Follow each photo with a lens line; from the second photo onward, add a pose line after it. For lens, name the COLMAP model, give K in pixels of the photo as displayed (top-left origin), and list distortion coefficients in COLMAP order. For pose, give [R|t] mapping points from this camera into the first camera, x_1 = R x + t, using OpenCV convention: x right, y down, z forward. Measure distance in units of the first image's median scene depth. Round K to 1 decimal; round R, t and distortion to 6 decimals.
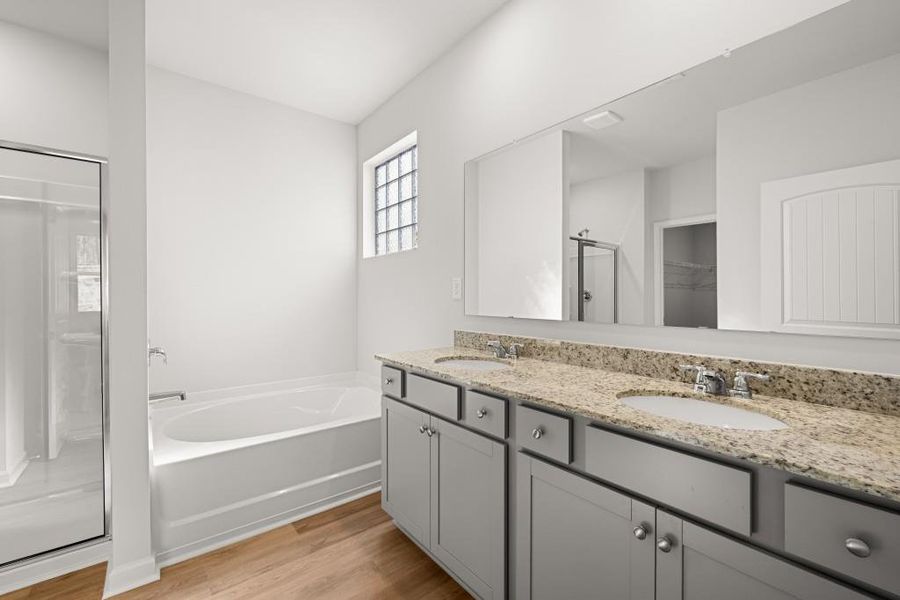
lens RADIAL K [[377.7, 0, 457.3], [0, 377.7, 302.0], [0, 0, 1]] dist [-0.002038, -0.000202]
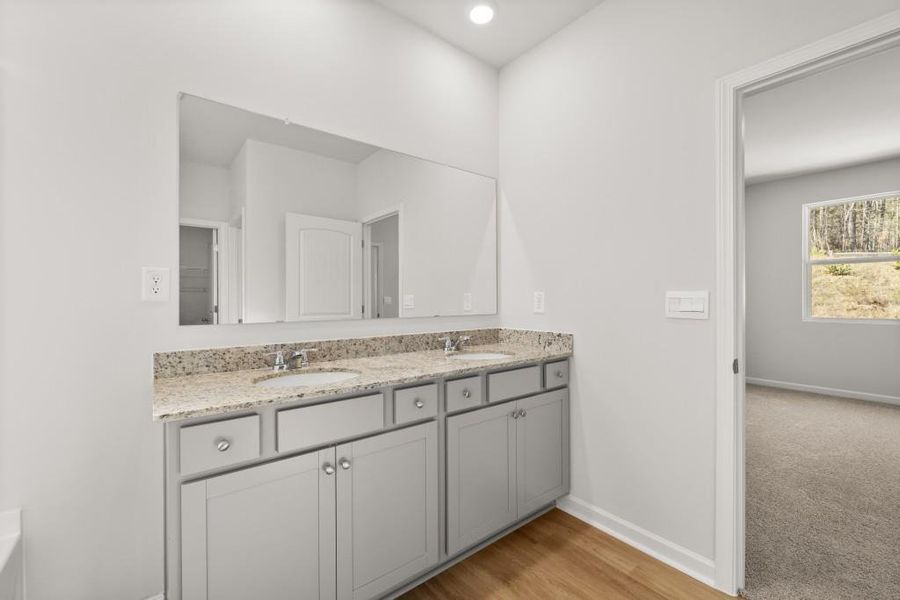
lens RADIAL K [[377.7, 0, 457.0], [0, 377.7, 294.7], [0, 0, 1]] dist [-0.002038, -0.000202]
pose [[0.017435, -0.000851, 0.999848, -0.875374], [0.008481, 0.999964, 0.000703, -0.023215], [-0.999812, 0.008467, 0.017442, 0.720697]]
